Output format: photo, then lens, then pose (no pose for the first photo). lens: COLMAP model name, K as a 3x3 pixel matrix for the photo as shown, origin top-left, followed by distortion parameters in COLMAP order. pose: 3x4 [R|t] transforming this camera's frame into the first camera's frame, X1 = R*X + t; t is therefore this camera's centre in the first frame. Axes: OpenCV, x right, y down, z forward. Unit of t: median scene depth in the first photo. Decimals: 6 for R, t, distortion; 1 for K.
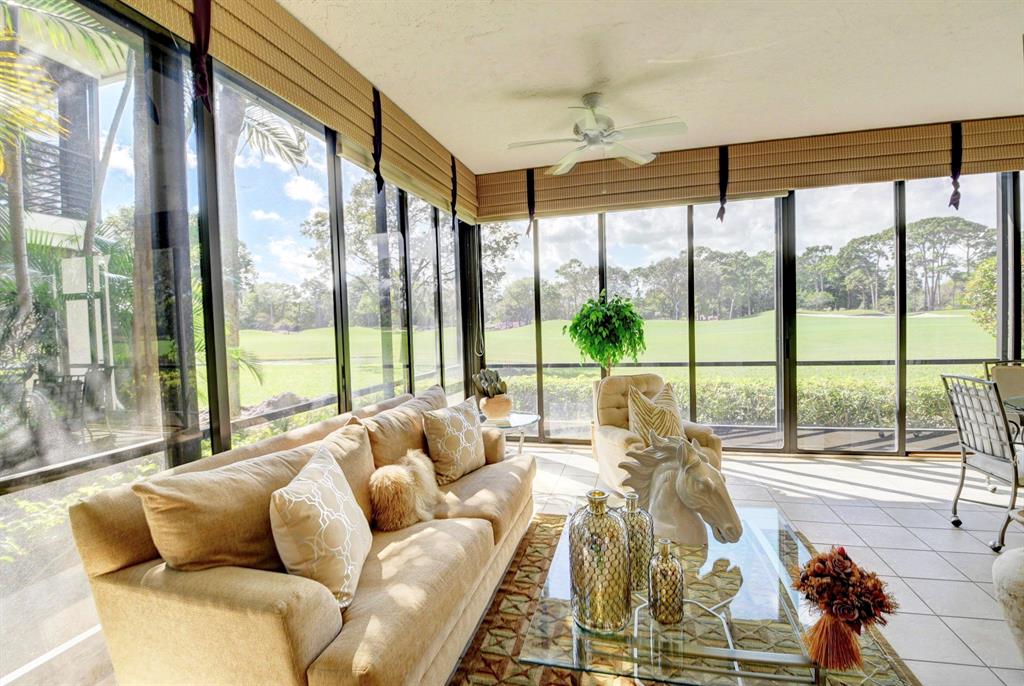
lens RADIAL K [[452.4, 0, 512.0], [0, 452.4, 343.0], [0, 0, 1]] dist [-0.000218, -0.000228]
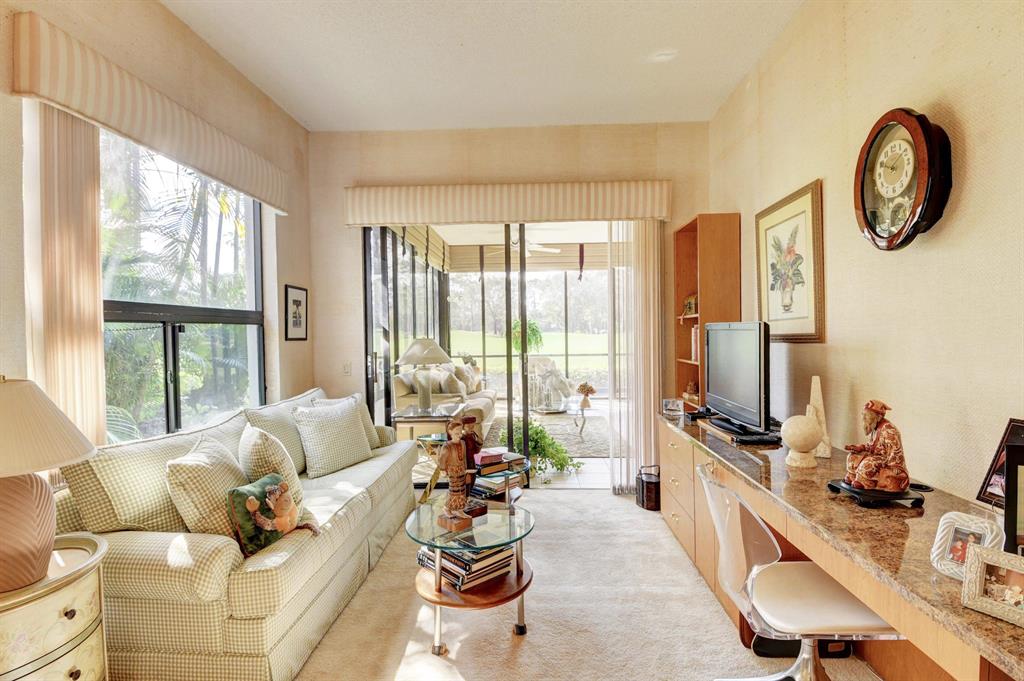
lens RADIAL K [[482.0, 0, 512.0], [0, 482.0, 340.5], [0, 0, 1]] dist [0.000019, -0.014833]
pose [[0.974415, 0.013475, 0.224354, -0.294022], [-0.006667, 0.999495, -0.031073, 0.055825], [-0.224660, 0.028782, 0.974012, -0.971432]]
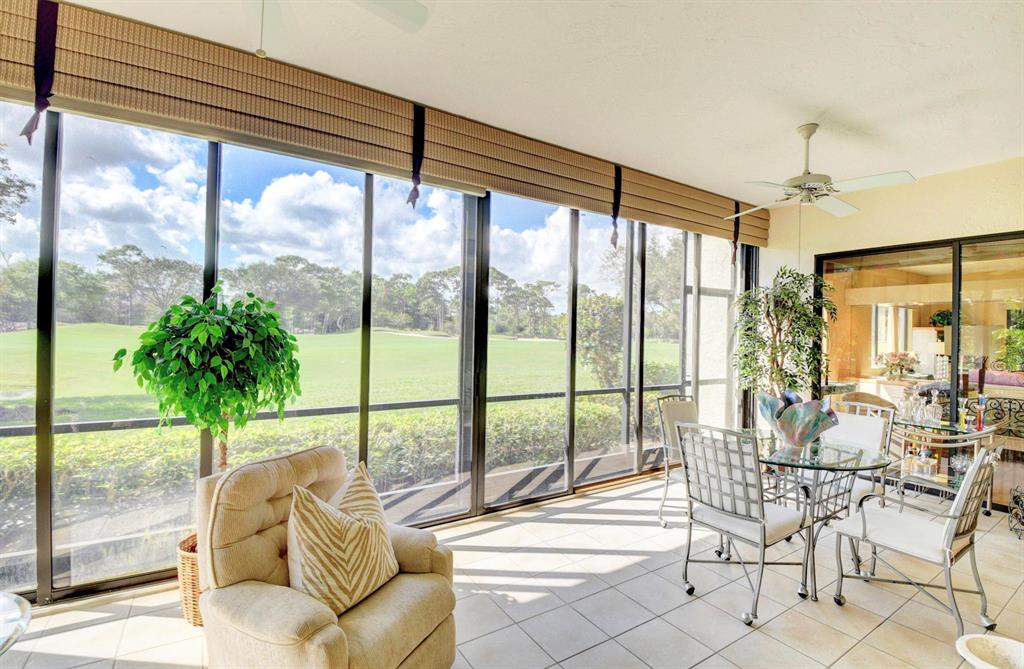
lens RADIAL K [[457.4, 0, 512.0], [0, 457.4, 334.5], [0, 0, 1]] dist [-0.000556, -0.016944]
pose [[0.664386, 0.044778, 0.746047, 0.038869], [-0.008635, 0.998597, -0.052246, -0.033461], [-0.747340, 0.028269, 0.663841, 0.410740]]
